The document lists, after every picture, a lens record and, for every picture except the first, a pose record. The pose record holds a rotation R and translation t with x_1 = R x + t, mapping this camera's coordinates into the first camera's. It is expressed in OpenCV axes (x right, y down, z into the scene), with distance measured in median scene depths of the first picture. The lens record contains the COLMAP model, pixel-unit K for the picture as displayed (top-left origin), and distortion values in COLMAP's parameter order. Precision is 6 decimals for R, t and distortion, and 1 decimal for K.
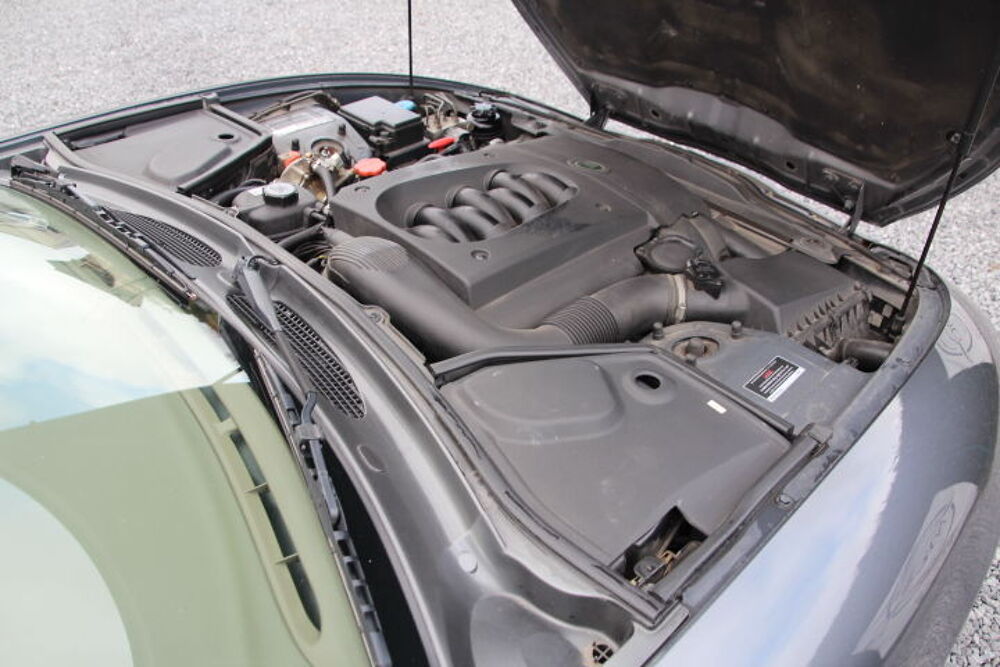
lens RADIAL K [[816.1, 0, 496.3], [0, 816.1, 336.6], [0, 0, 1]] dist [-0.174022, 0.076981]
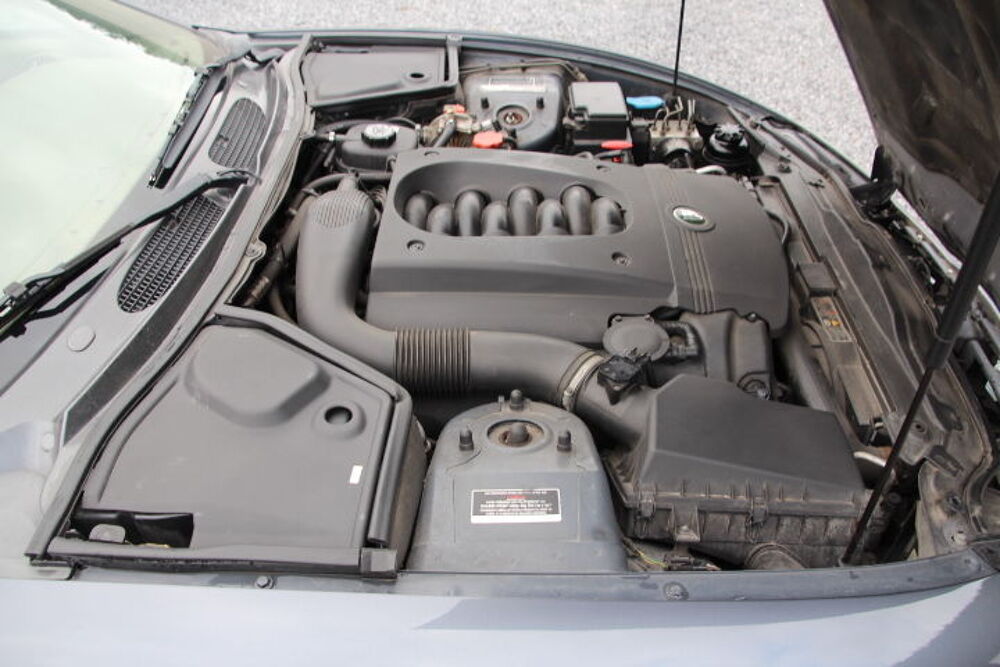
lens RADIAL K [[816.1, 0, 494.3], [0, 816.1, 336.2], [0, 0, 1]] dist [-0.174022, 0.076981]
pose [[0.702888, 0.421611, -0.572881, 0.456915], [-0.395977, 0.900992, 0.177246, -0.149839], [0.590890, 0.102263, 0.800245, 0.195109]]
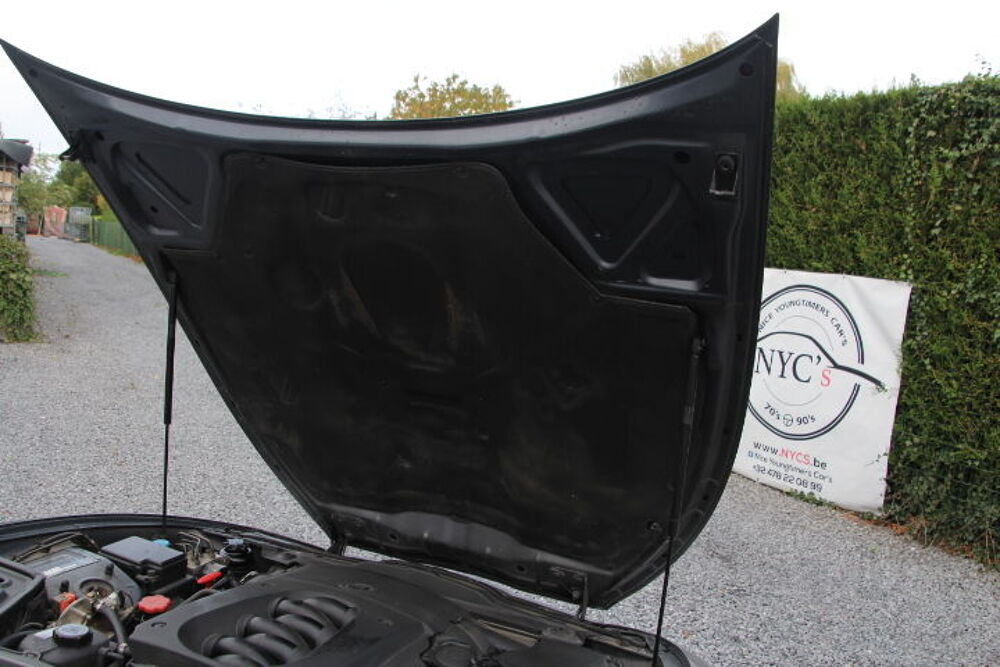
lens RADIAL K [[816.1, 0, 497.9], [0, 816.1, 337.3], [0, 0, 1]] dist [-0.174022, 0.076981]
pose [[0.919151, 0.015863, 0.393586, -0.130420], [0.182062, 0.868949, -0.460197, 0.024929], [-0.349306, 0.494647, 0.795807, -0.089412]]
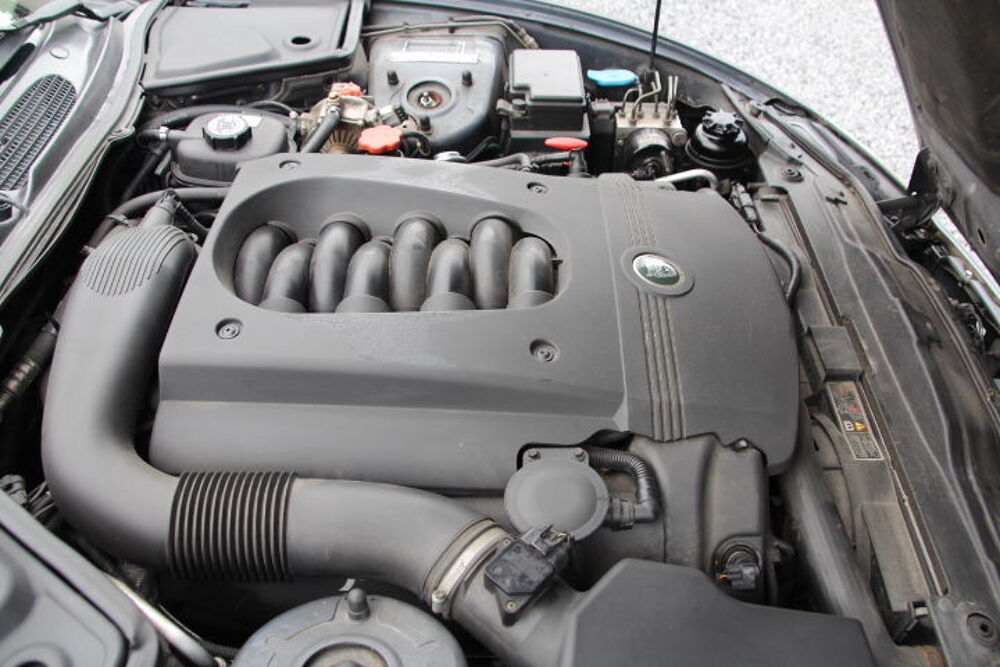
lens RADIAL K [[816.1, 0, 498.5], [0, 816.1, 340.5], [0, 0, 1]] dist [-0.174022, 0.076981]
pose [[0.706092, 0.475628, -0.524606, 0.324291], [-0.413701, 0.878341, 0.239518, -0.232611], [0.574704, 0.047908, 0.816958, 0.423381]]
